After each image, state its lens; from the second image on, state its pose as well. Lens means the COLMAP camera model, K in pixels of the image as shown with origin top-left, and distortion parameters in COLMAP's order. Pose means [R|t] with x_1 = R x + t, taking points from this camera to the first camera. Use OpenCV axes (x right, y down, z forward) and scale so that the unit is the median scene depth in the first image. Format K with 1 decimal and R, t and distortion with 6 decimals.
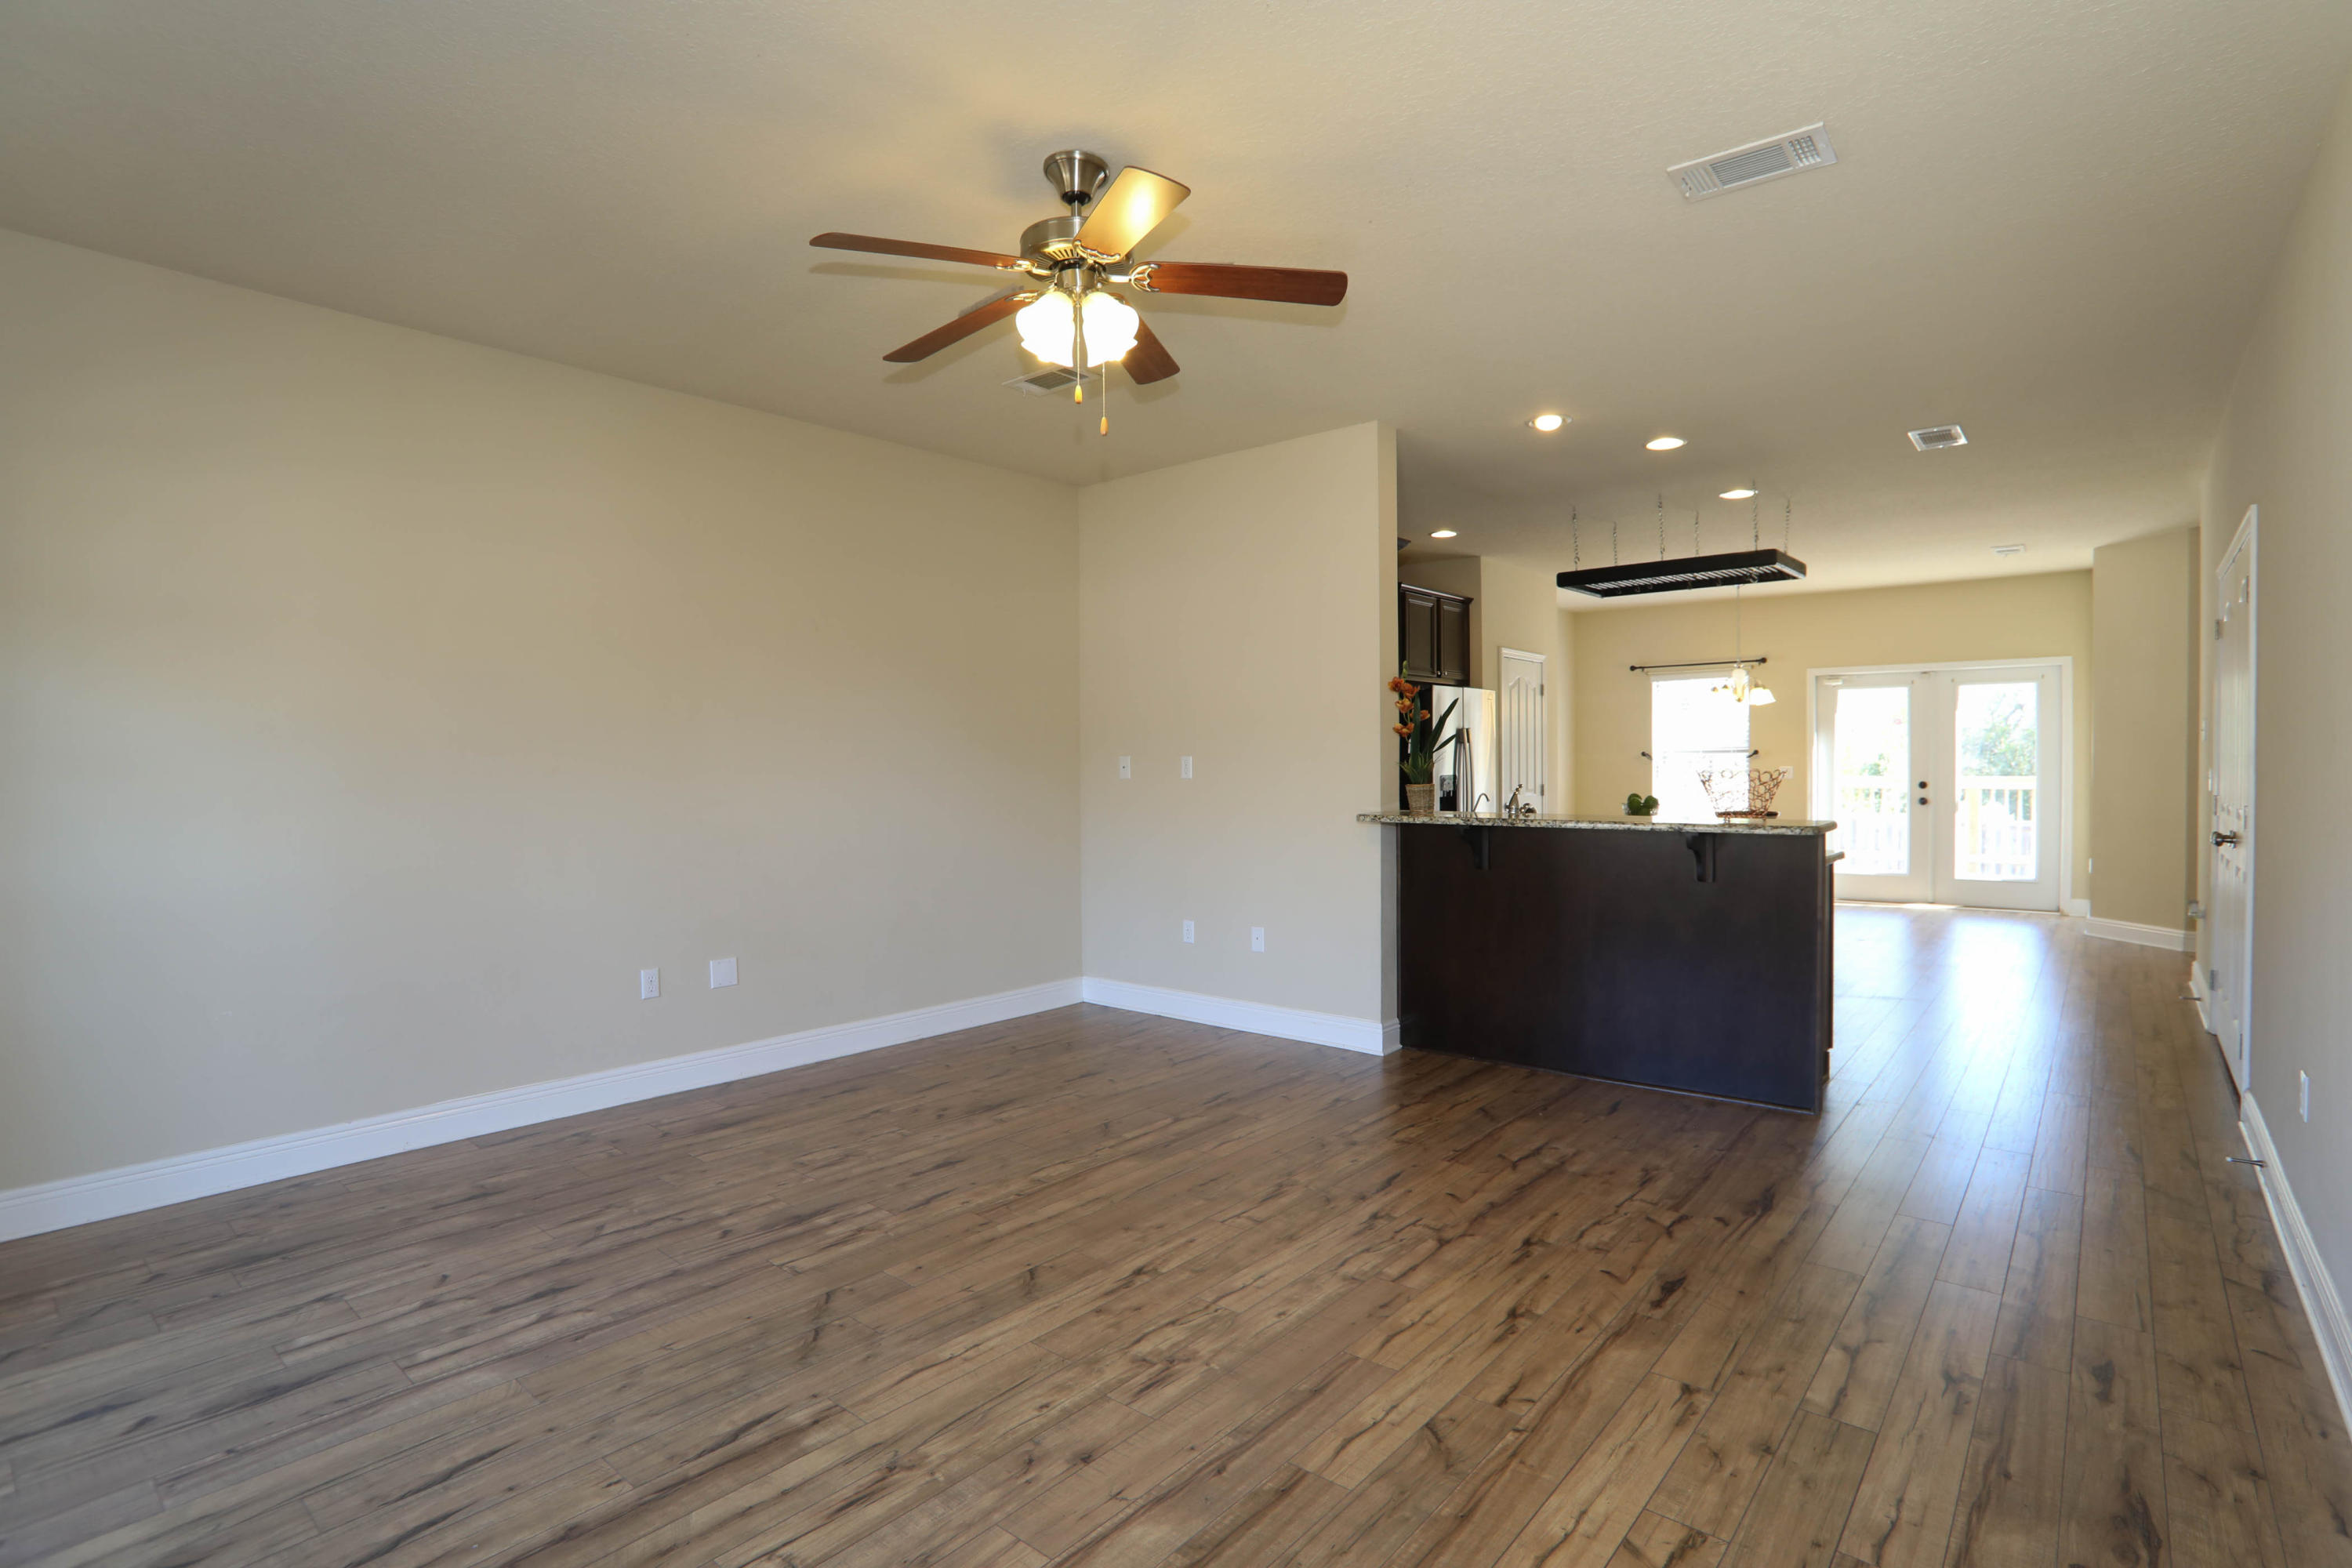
lens RADIAL K [[1157.3, 0, 1173.6], [0, 1157.3, 779.5], [0, 0, 1]] dist [-0.060151, 0.012215]
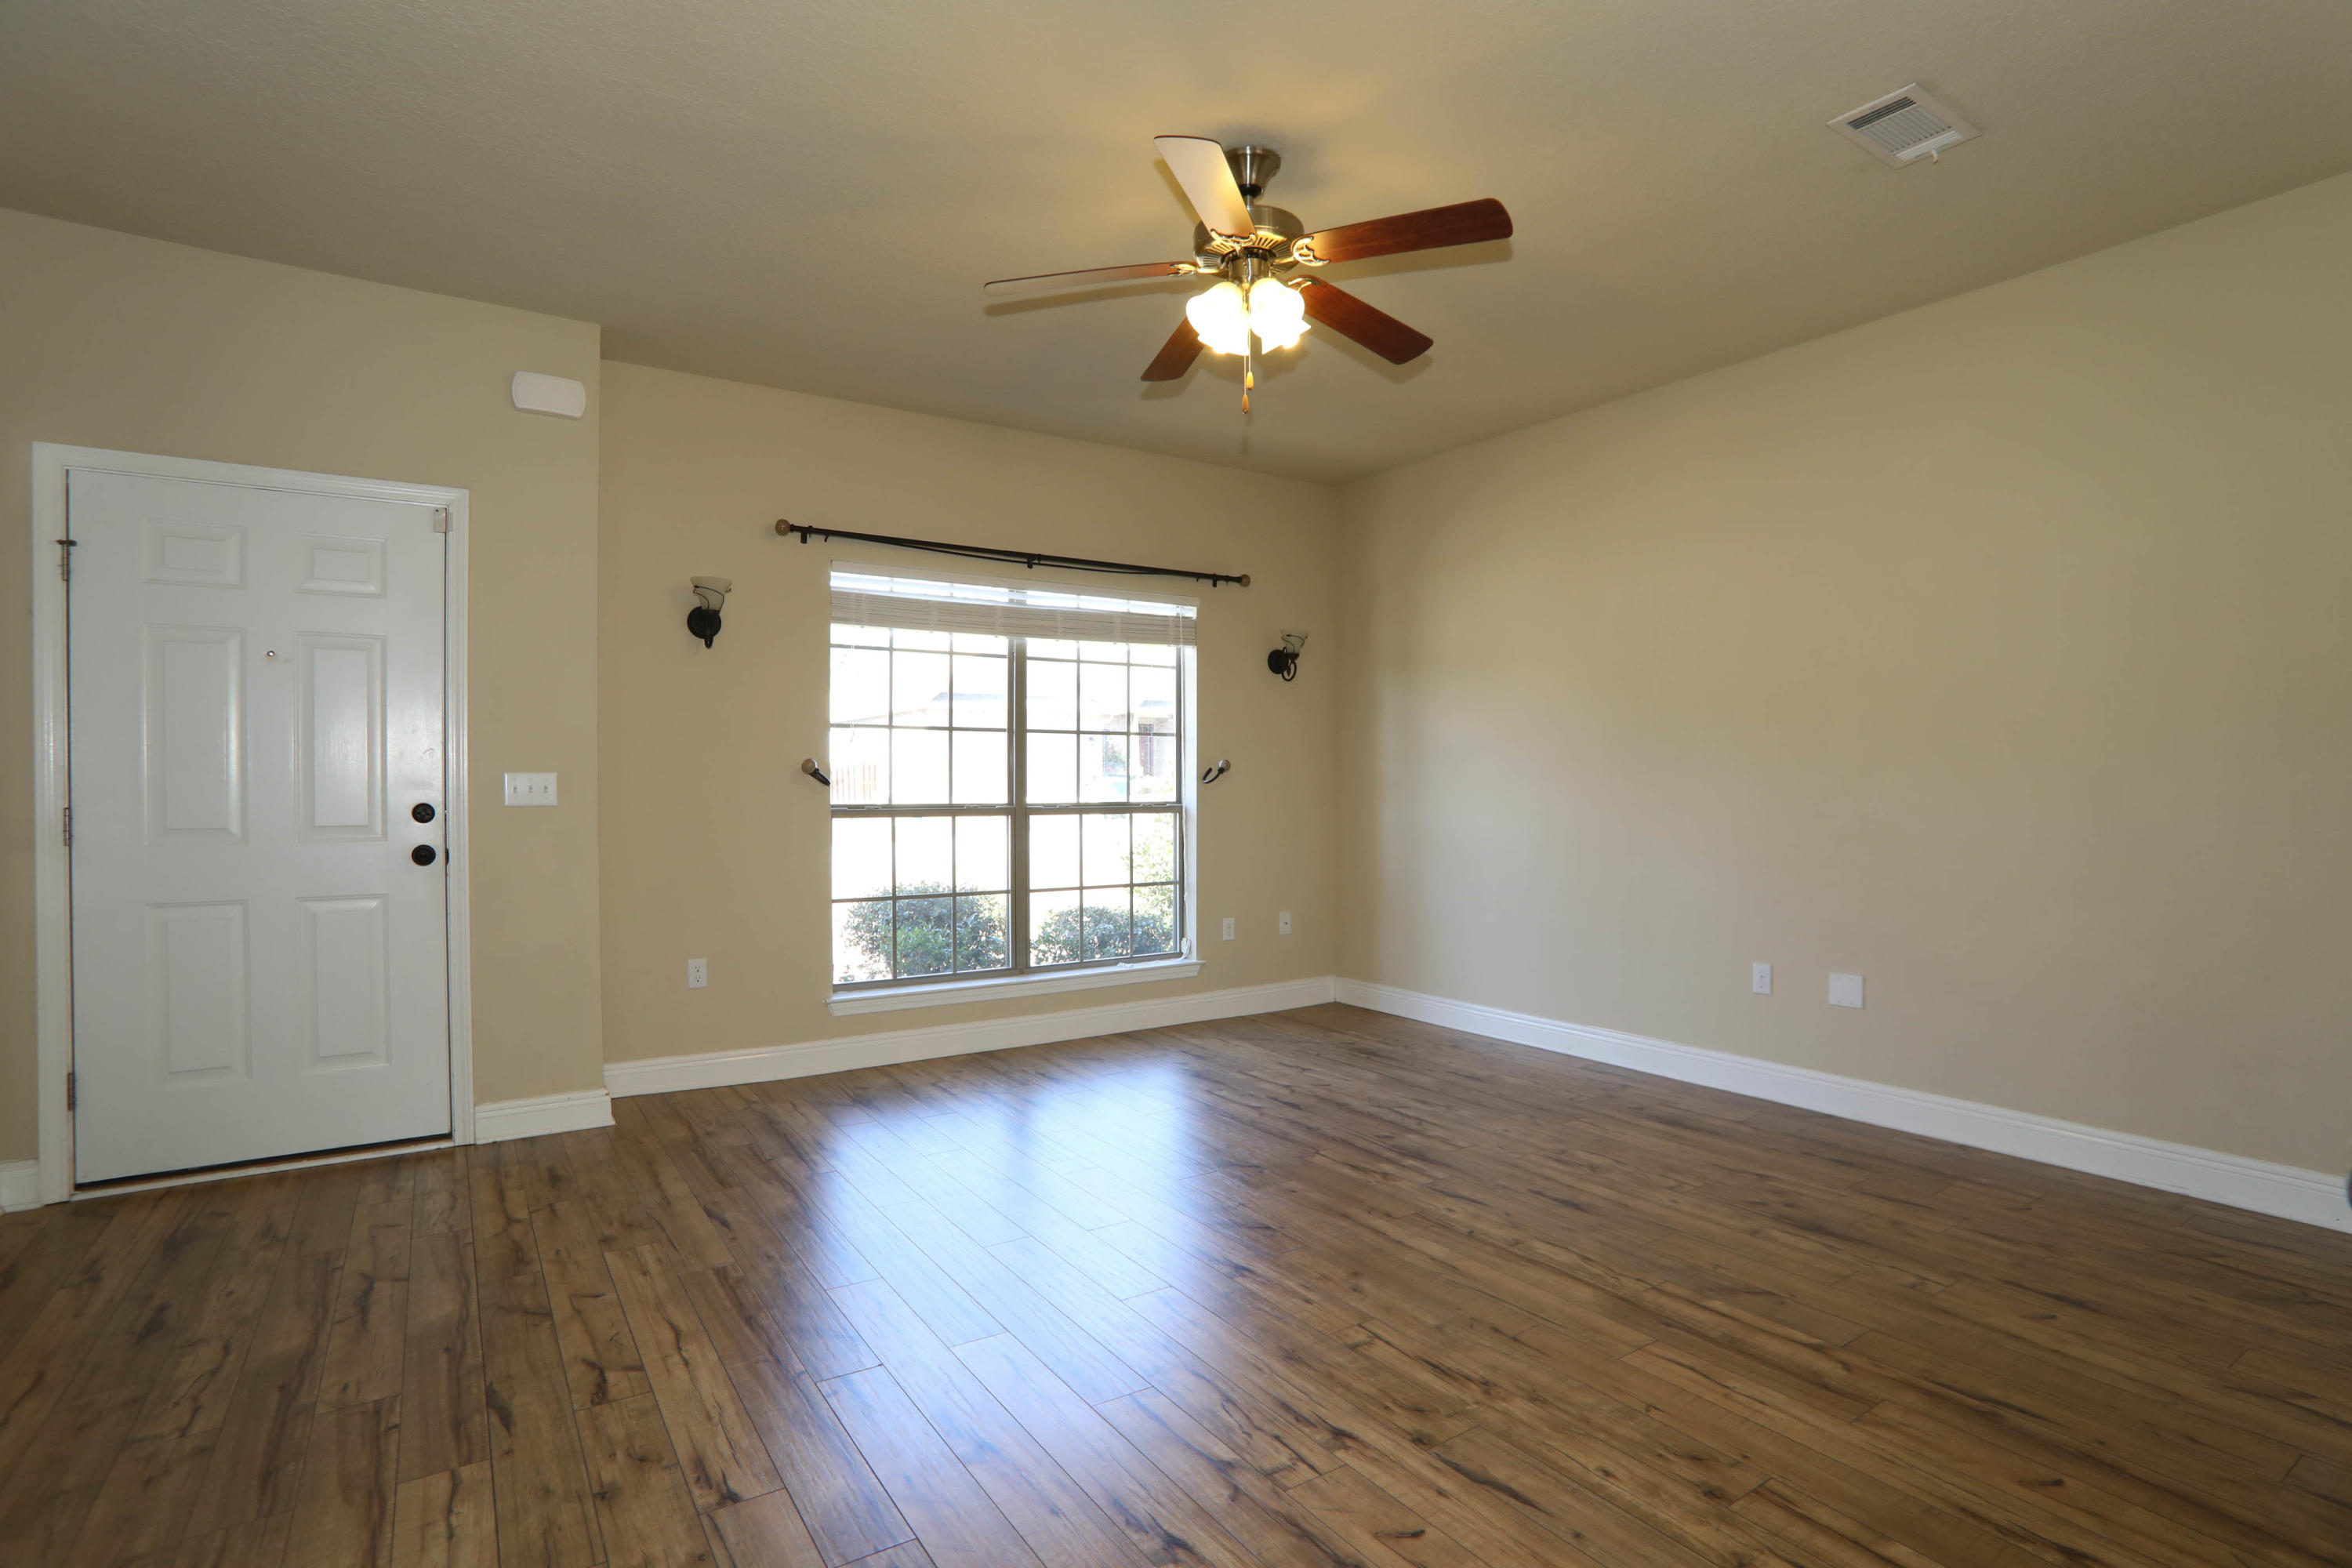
lens RADIAL K [[1157.3, 0, 1185.3], [0, 1157.3, 780.6], [0, 0, 1]] dist [-0.060151, 0.012215]
pose [[-0.290569, 0.001288, -0.956853, 0.814032], [-0.003909, 0.999989, 0.002534, 0.015914], [0.956846, 0.004477, -0.290561, 1.109864]]
